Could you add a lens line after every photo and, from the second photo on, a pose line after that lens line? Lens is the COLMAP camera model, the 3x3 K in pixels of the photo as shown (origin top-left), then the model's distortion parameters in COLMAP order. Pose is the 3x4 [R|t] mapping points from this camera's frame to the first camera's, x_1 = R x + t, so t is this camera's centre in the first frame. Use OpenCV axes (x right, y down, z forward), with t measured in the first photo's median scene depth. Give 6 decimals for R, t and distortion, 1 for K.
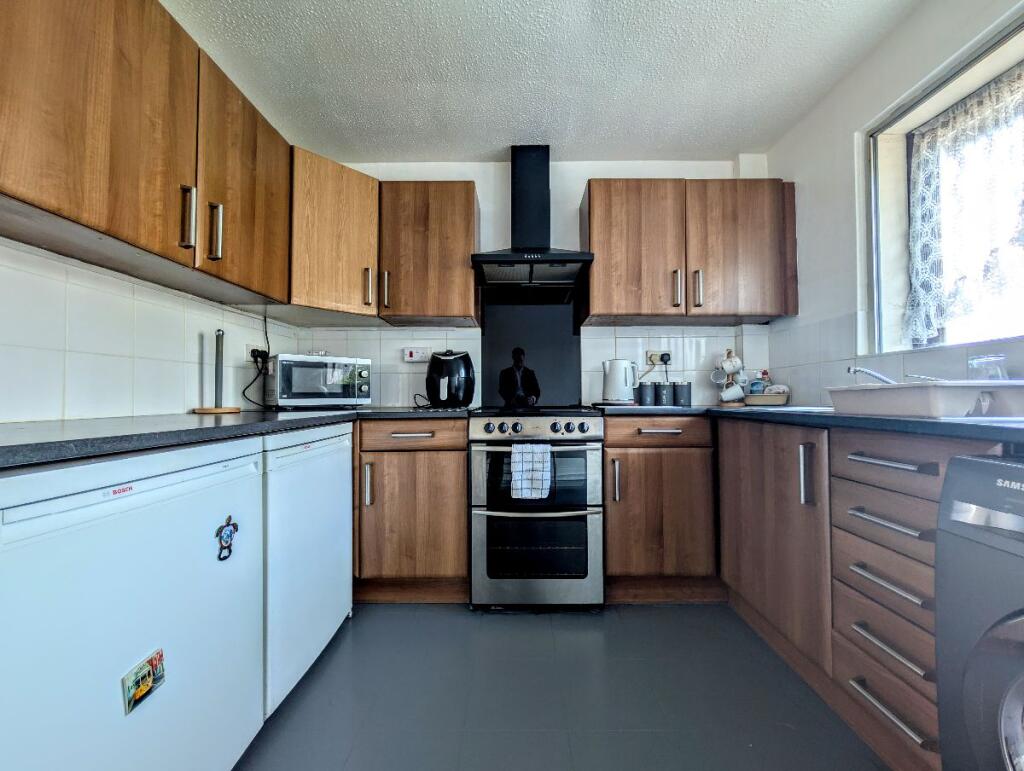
lens RADIAL K [[387.1, 0, 513.1], [0, 387.1, 389.4], [0, 0, 1]] dist [0.000805, 0.000260]
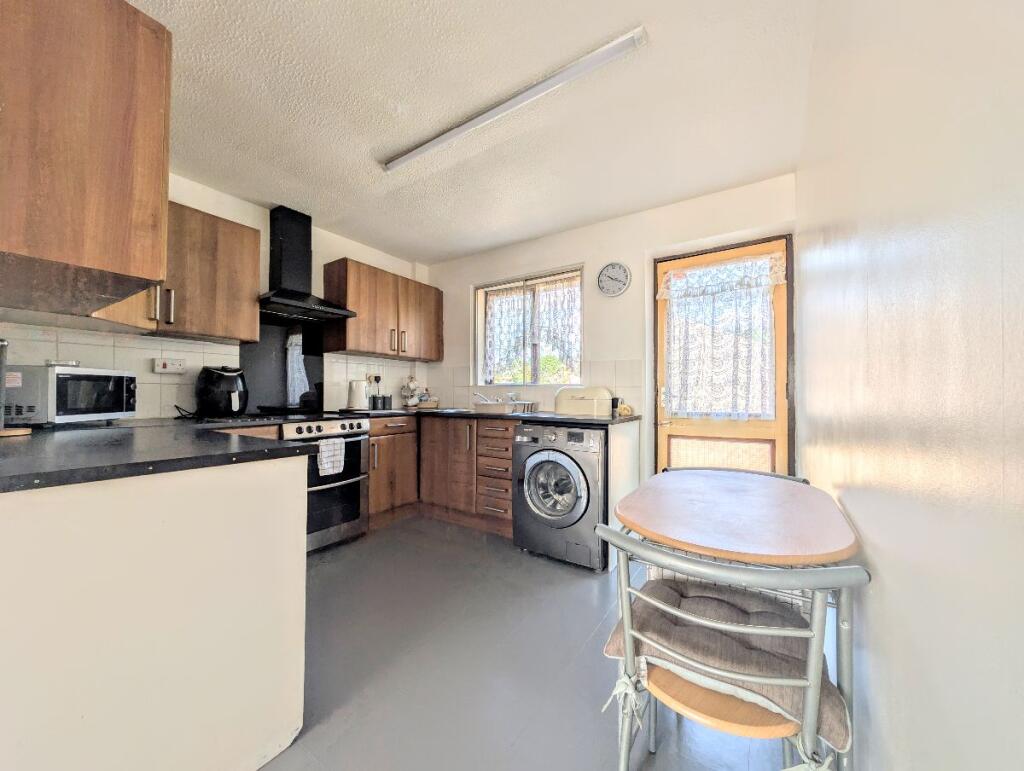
lens RADIAL K [[387.1, 0, 513.1], [0, 387.1, 389.4], [0, 0, 1]] dist [0.000805, 0.000260]
pose [[0.543853, 0.015711, 0.839034, -0.764199], [-0.023015, 0.999728, -0.003802, -0.056711], [-0.838865, -0.017243, 0.544066, -0.380489]]
